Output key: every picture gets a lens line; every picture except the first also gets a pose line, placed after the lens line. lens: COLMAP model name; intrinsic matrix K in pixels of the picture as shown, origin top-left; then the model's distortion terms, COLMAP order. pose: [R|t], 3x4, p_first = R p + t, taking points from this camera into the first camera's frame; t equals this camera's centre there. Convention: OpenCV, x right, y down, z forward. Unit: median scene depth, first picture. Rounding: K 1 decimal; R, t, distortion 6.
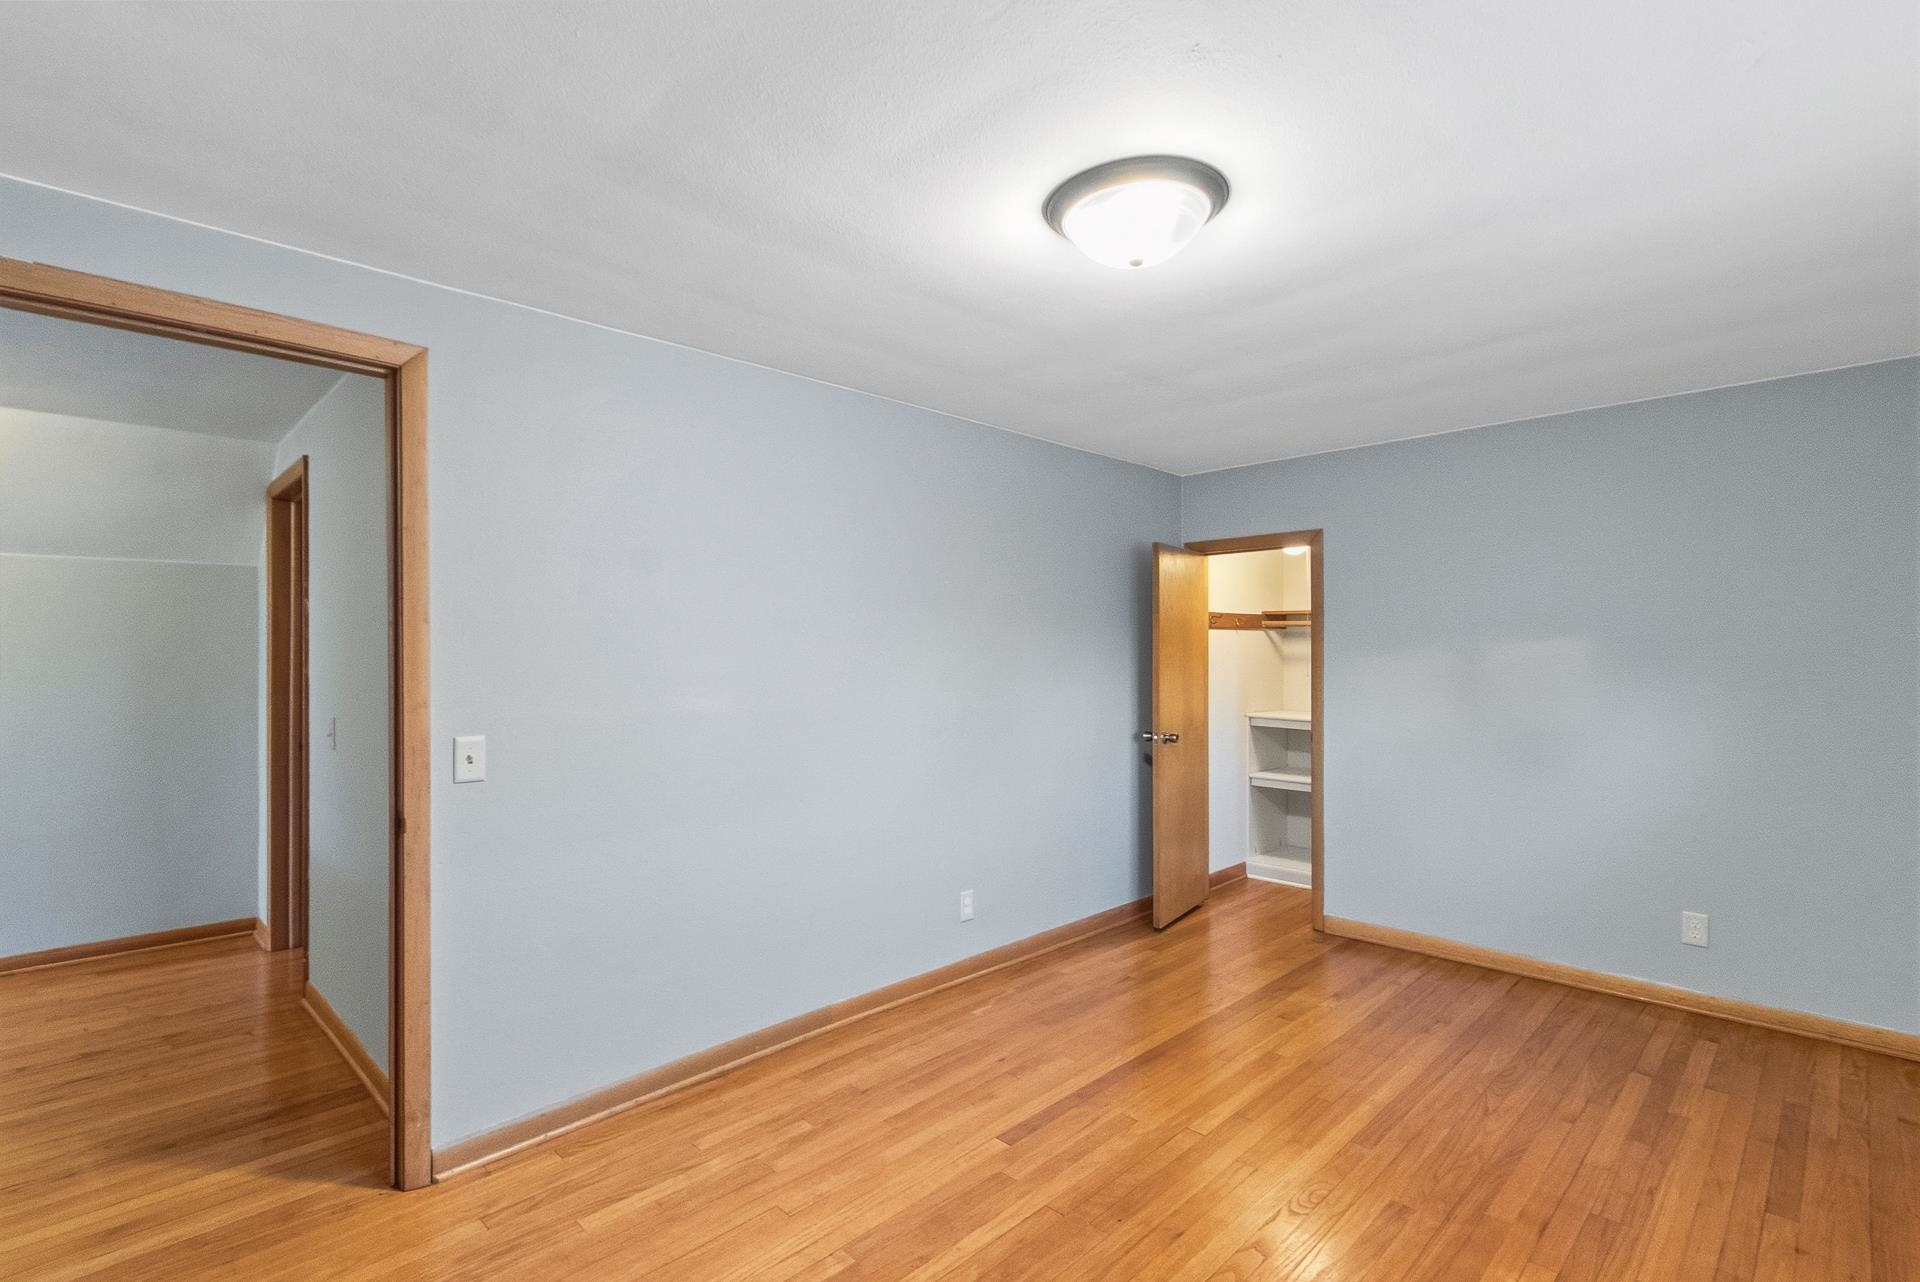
lens RADIAL K [[907.3, 0, 926.8], [0, 907.3, 631.8], [0, 0, 1]] dist [0.004727, 0.000986]
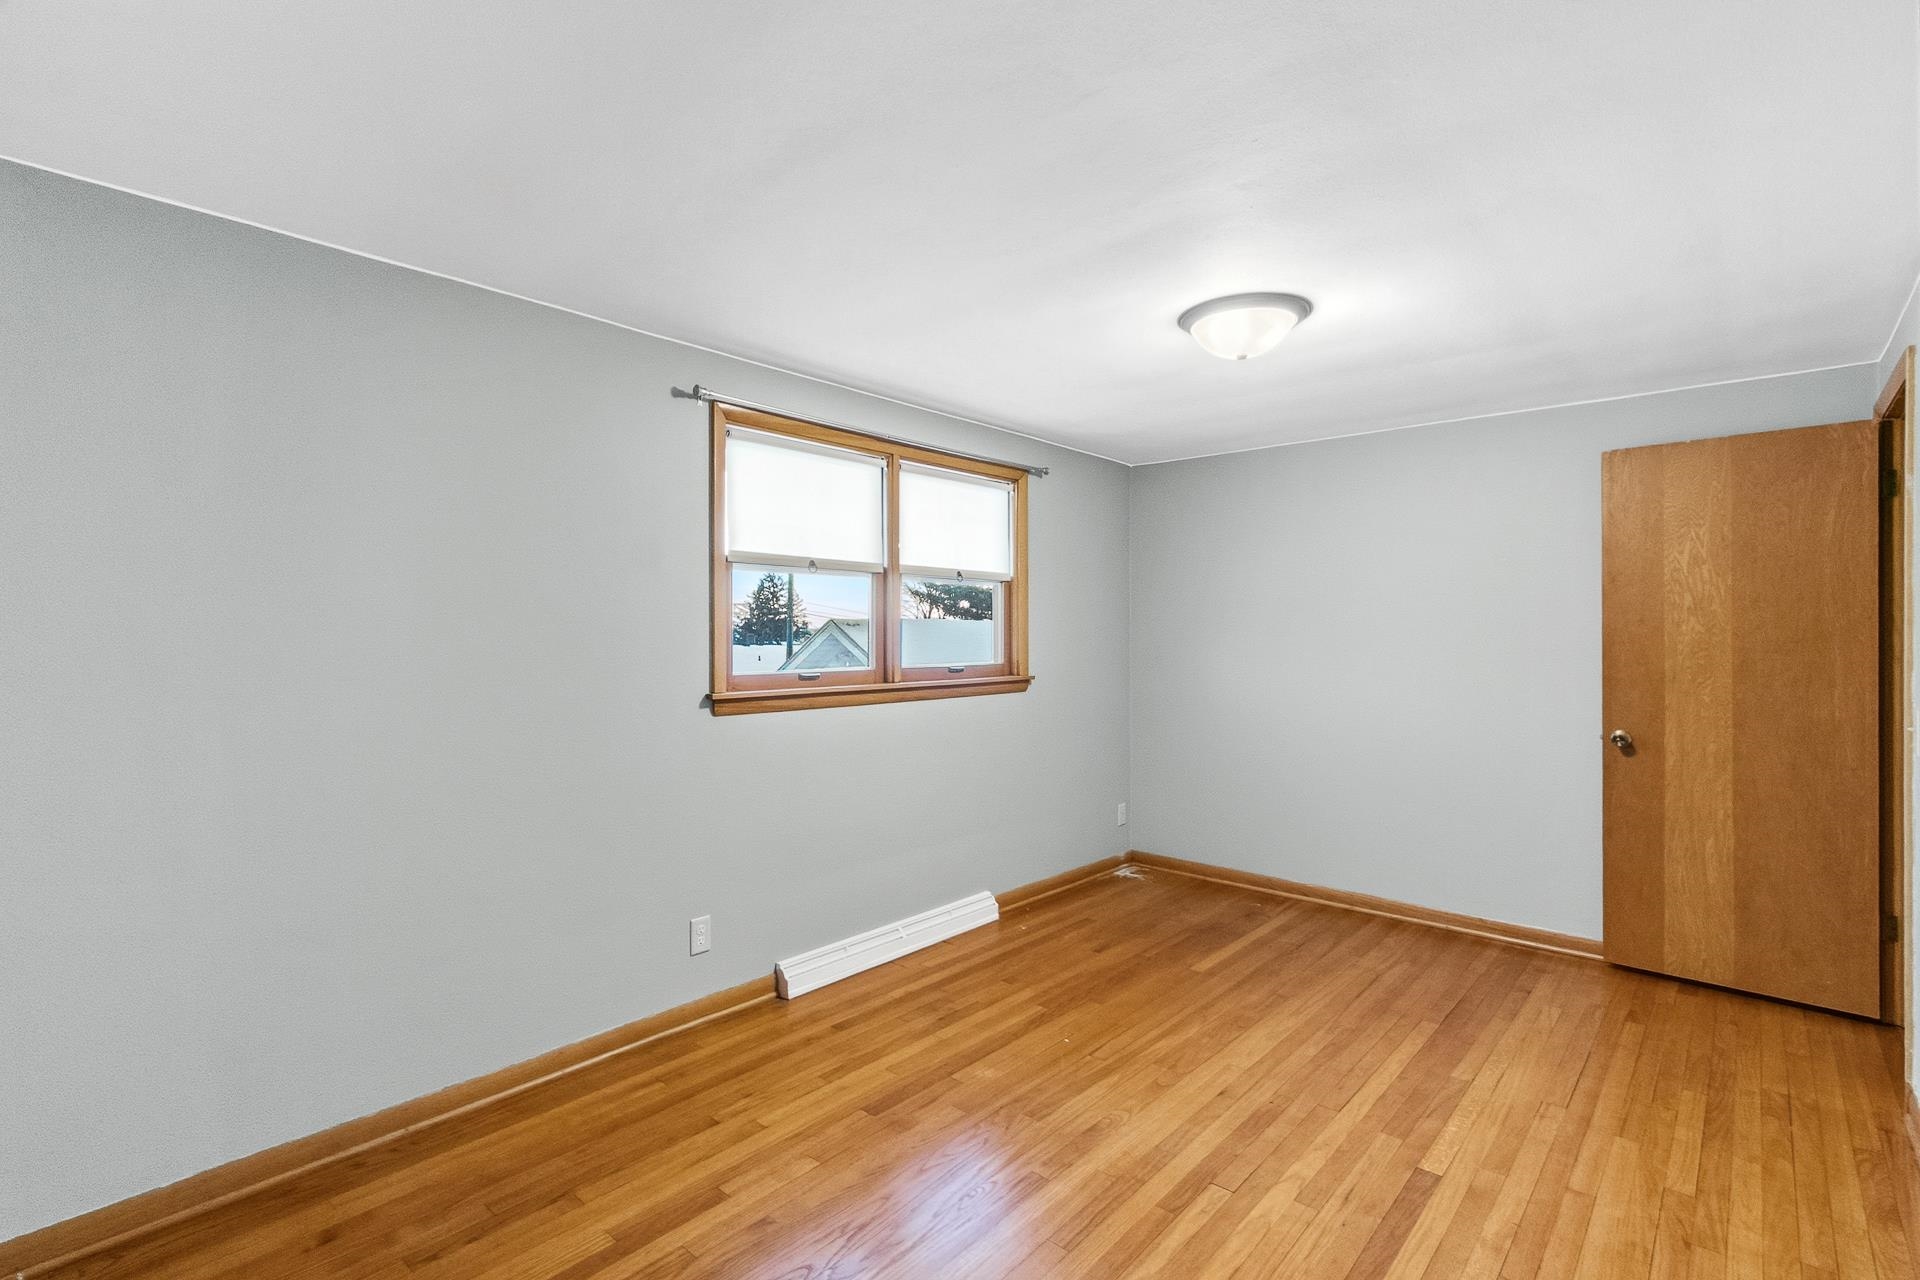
lens RADIAL K [[907.3, 0, 918.5], [0, 907.3, 633.7], [0, 0, 1]] dist [0.004727, 0.000986]
pose [[-0.997603, 0.003874, -0.069094, 0.480331], [0.005371, 0.999755, -0.021493, 0.032540], [0.068994, -0.021812, -0.997379, 1.393336]]
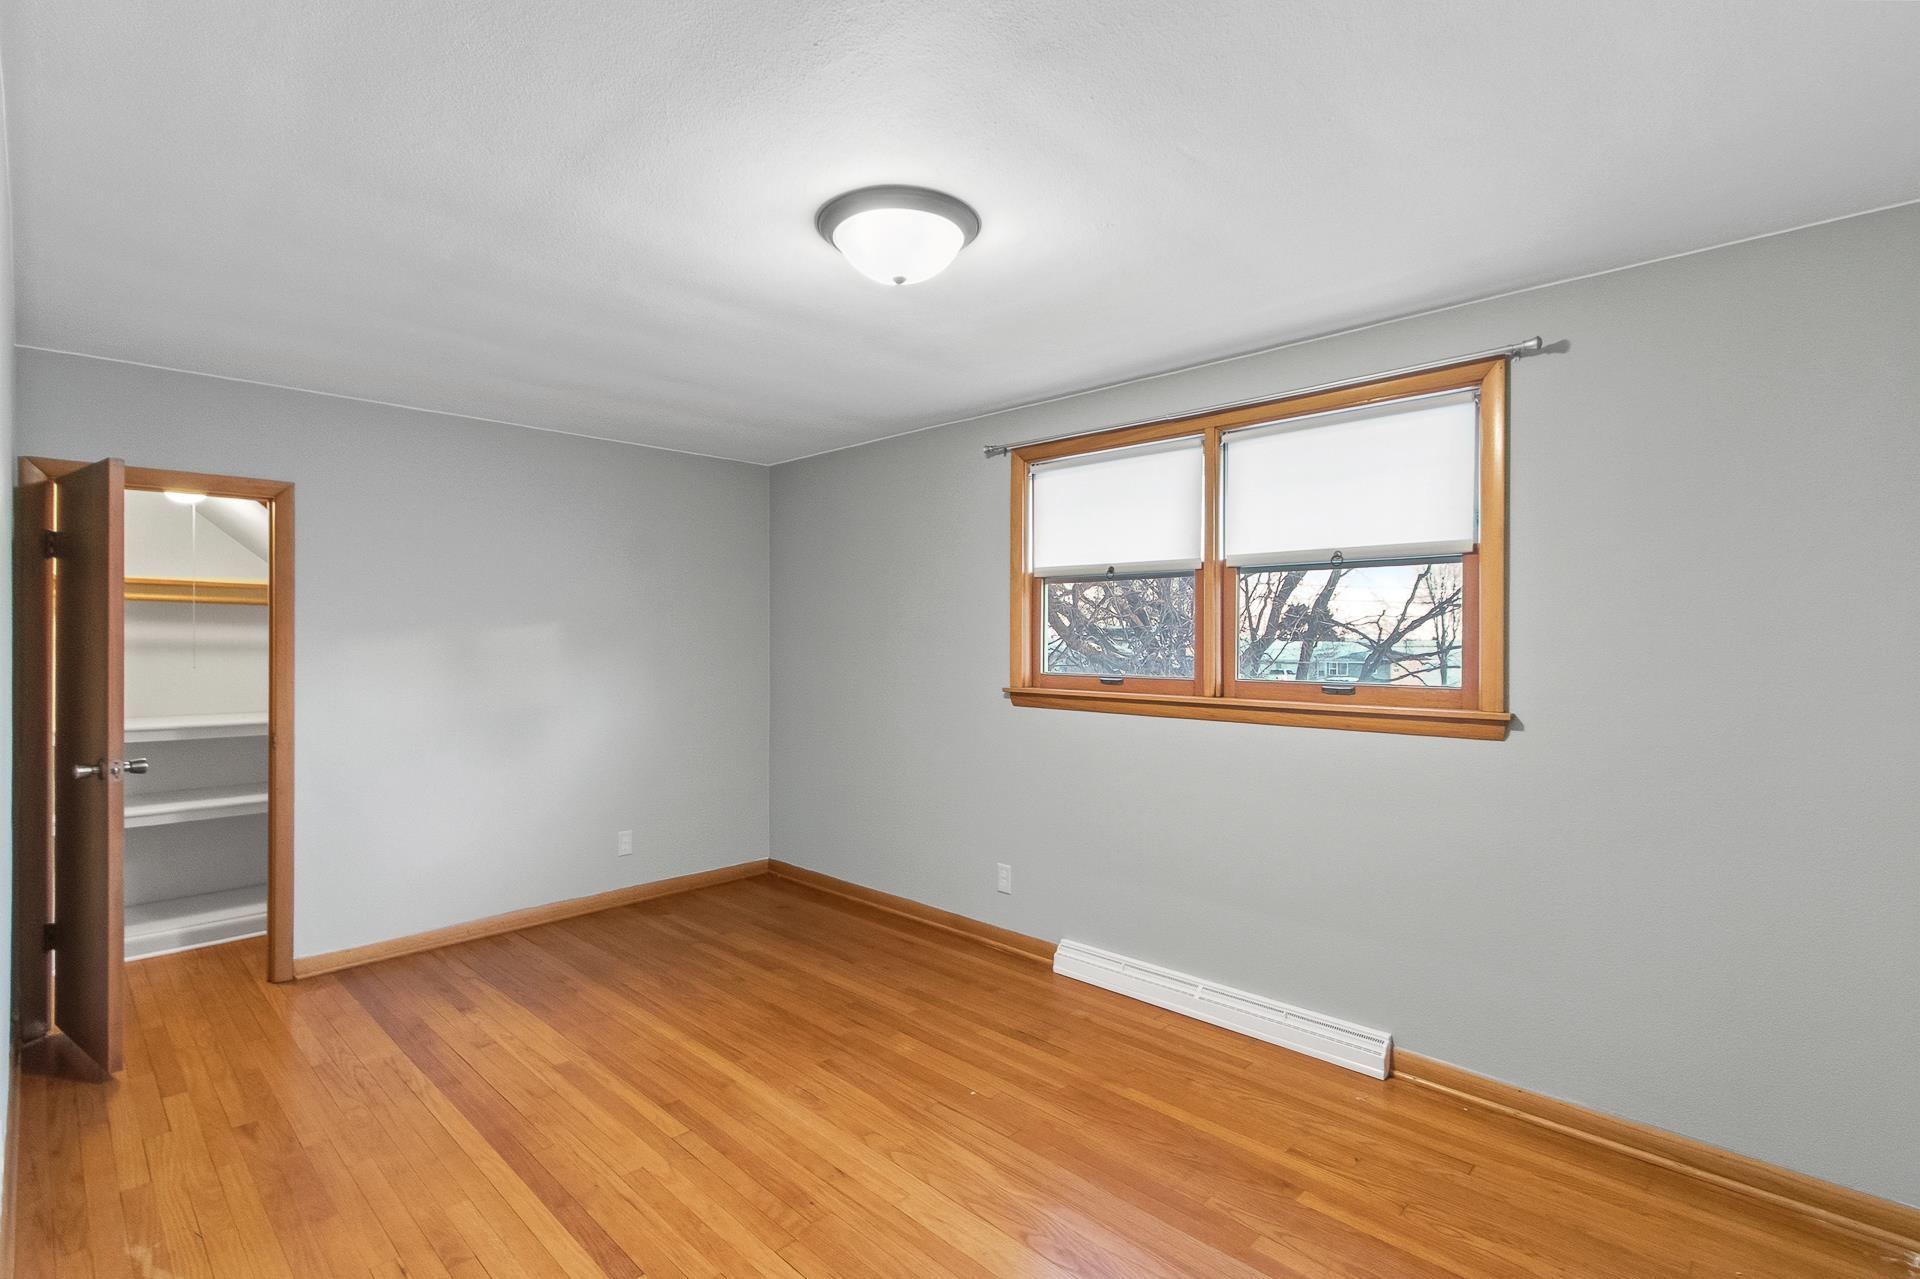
lens RADIAL K [[907.3, 0, 950.7], [0, 907.3, 637.0], [0, 0, 1]] dist [0.004727, 0.000986]
pose [[-0.034086, 0.002436, 0.999416, -0.509647], [-0.024415, 0.999697, -0.003270, 0.015194], [-0.999121, -0.024513, -0.034016, 0.574734]]
